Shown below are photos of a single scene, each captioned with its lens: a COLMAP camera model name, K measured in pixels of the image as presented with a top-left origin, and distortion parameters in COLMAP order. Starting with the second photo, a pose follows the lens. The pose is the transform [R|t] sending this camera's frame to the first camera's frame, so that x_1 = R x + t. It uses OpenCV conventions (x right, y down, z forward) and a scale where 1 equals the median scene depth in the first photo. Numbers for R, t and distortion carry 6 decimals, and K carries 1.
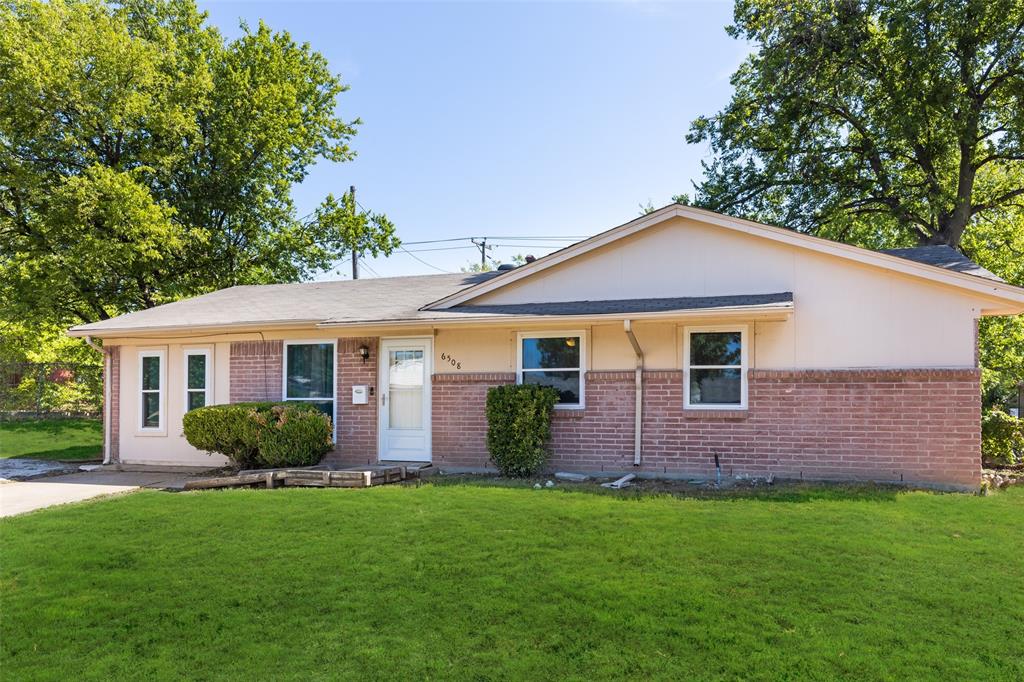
lens RADIAL K [[749.8, 0, 503.6], [0, 749.8, 341.9], [0, 0, 1]] dist [-0.005303, 0.002101]
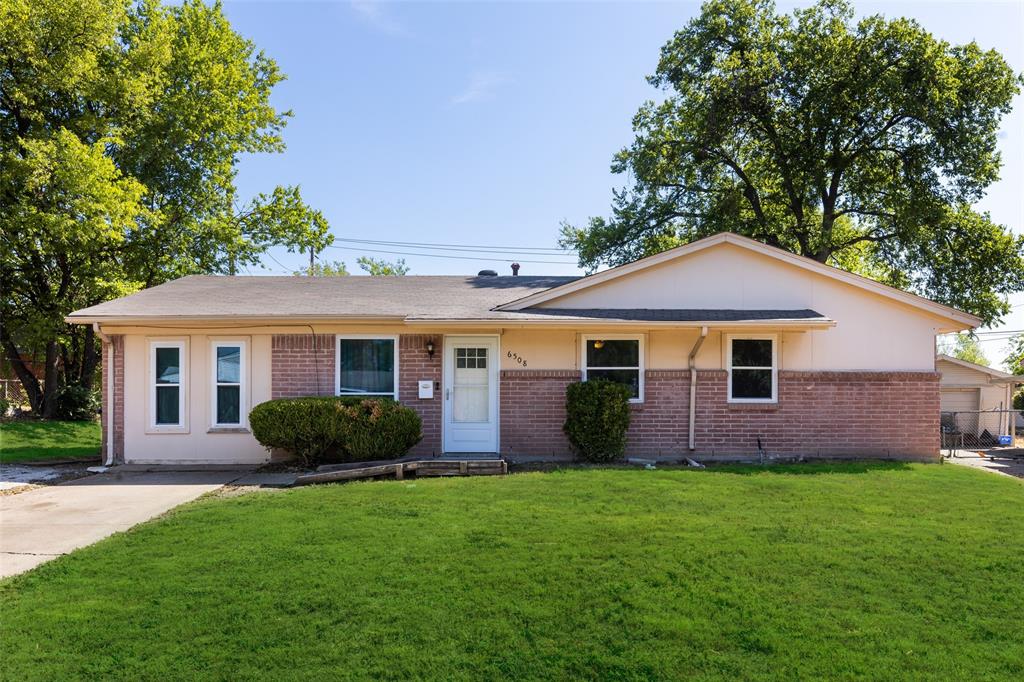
lens RADIAL K [[724.8, 0, 520.8], [0, 724.8, 347.5], [0, 0, 1]] dist [-0.006137, -0.000578]
pose [[0.941880, 0.026150, 0.334929, -0.424731], [-0.026638, 0.999640, -0.003137, 0.012558], [-0.334891, -0.005967, 0.942238, 0.014111]]
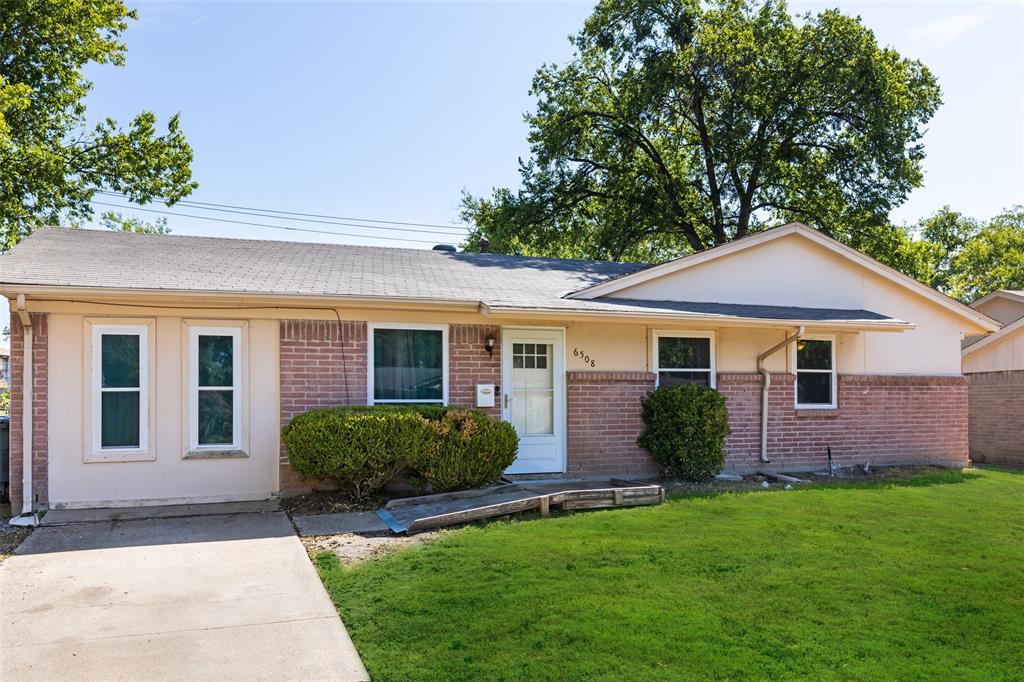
lens RADIAL K [[805.0, 0, 510.0], [0, 805.0, 333.4], [0, 0, 1]] dist [-0.004449, 0.007124]
pose [[0.772475, 0.046733, 0.633324, -0.762858], [-0.047731, 0.998740, -0.015479, 0.016053], [-0.633249, -0.018272, 0.773732, 0.322386]]
